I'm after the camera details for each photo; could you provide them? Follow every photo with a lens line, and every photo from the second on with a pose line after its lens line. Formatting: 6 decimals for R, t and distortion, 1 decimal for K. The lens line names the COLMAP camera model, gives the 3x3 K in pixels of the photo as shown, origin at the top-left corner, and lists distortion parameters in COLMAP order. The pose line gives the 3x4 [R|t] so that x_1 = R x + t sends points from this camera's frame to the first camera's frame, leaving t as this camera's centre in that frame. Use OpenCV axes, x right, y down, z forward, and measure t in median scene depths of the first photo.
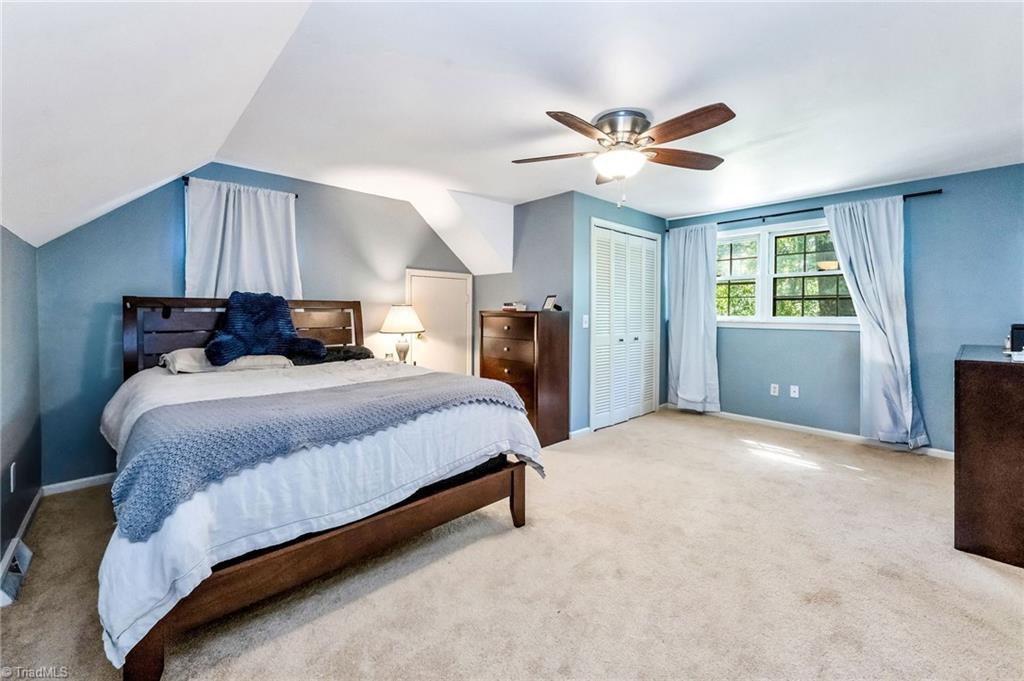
lens RADIAL K [[411.2, 0, 511.2], [0, 411.2, 324.1], [0, 0, 1]] dist [-0.000083, 0.000015]
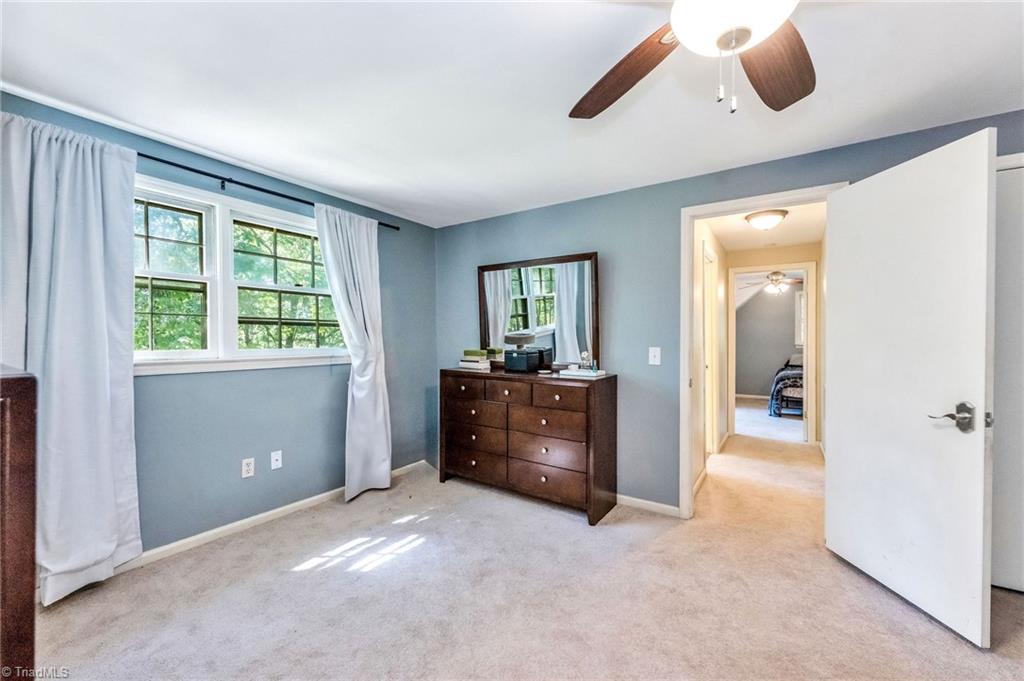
lens RADIAL K [[416.7, 0, 513.1], [0, 416.7, 336.1], [0, 0, 1]] dist [-0.000121, -0.000059]
pose [[-0.243947, -0.004236, 0.969779, -0.067986], [0.021470, 0.999722, 0.009767, -0.037935], [-0.969551, 0.023204, -0.243788, 0.798456]]
